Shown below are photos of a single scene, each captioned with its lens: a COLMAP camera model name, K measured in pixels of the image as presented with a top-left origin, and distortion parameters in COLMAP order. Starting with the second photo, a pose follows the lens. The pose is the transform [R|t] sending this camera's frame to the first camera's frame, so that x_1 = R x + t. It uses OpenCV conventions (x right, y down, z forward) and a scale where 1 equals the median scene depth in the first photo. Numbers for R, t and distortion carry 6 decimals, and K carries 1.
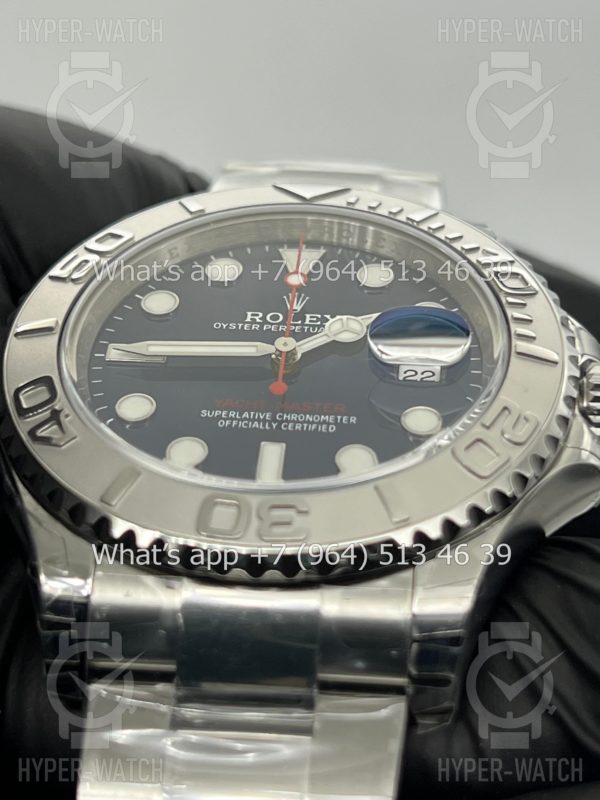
lens RADIAL K [[1866.2, 0, 300.0], [0, 1866.2, 400.0], [0, 0, 1]] dist [0.179192, 0.074045]
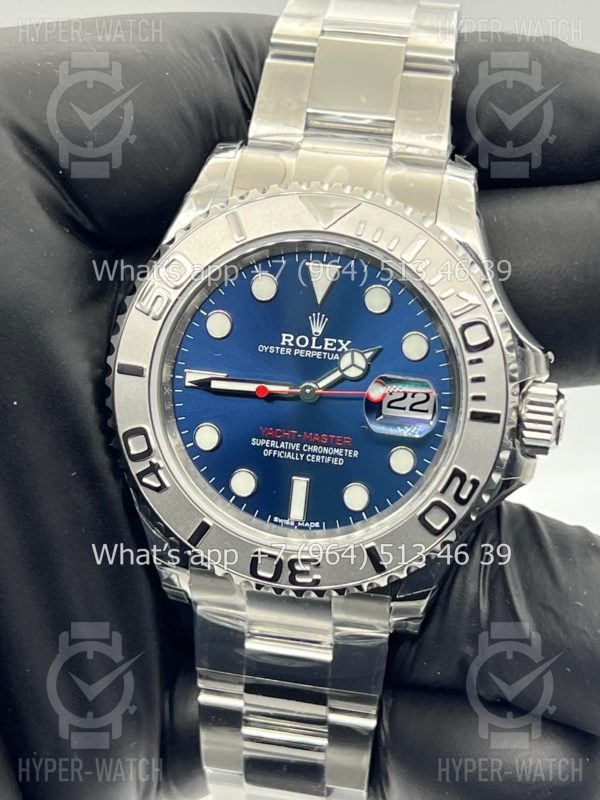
lens RADIAL K [[1866.2, 0, 300.0], [0, 1866.2, 400.0], [0, 0, 1]] dist [0.179192, 0.074045]
pose [[0.992680, 0.019557, -0.119180, 0.156365], [0.080103, 0.631915, 0.770888, -1.128616], [0.090388, -0.774791, 0.625722, 0.121454]]
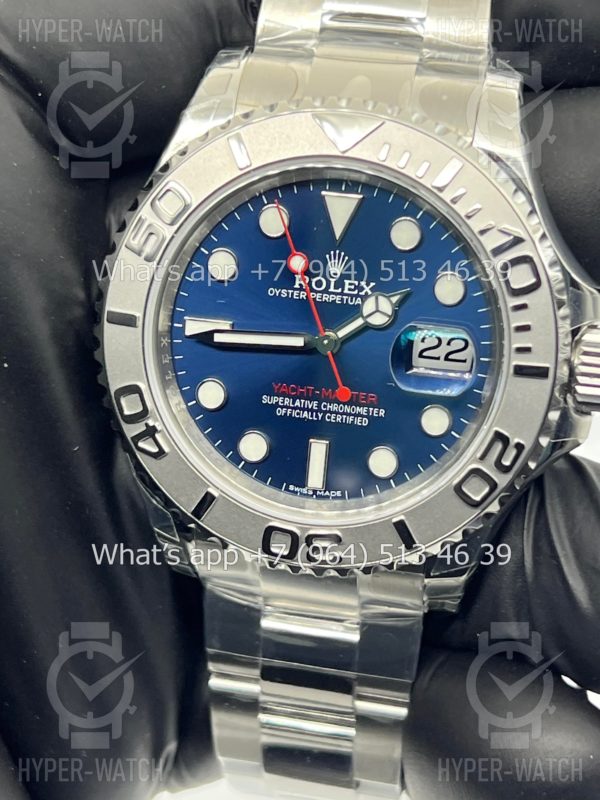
lens RADIAL K [[1866.2, 0, 300.0], [0, 1866.2, 400.0], [0, 0, 1]] dist [0.179192, 0.074045]
pose [[0.987933, 0.018754, -0.153741, 0.165920], [0.115968, 0.568394, 0.814542, -1.017332], [0.102662, -0.822543, 0.559361, 0.297058]]
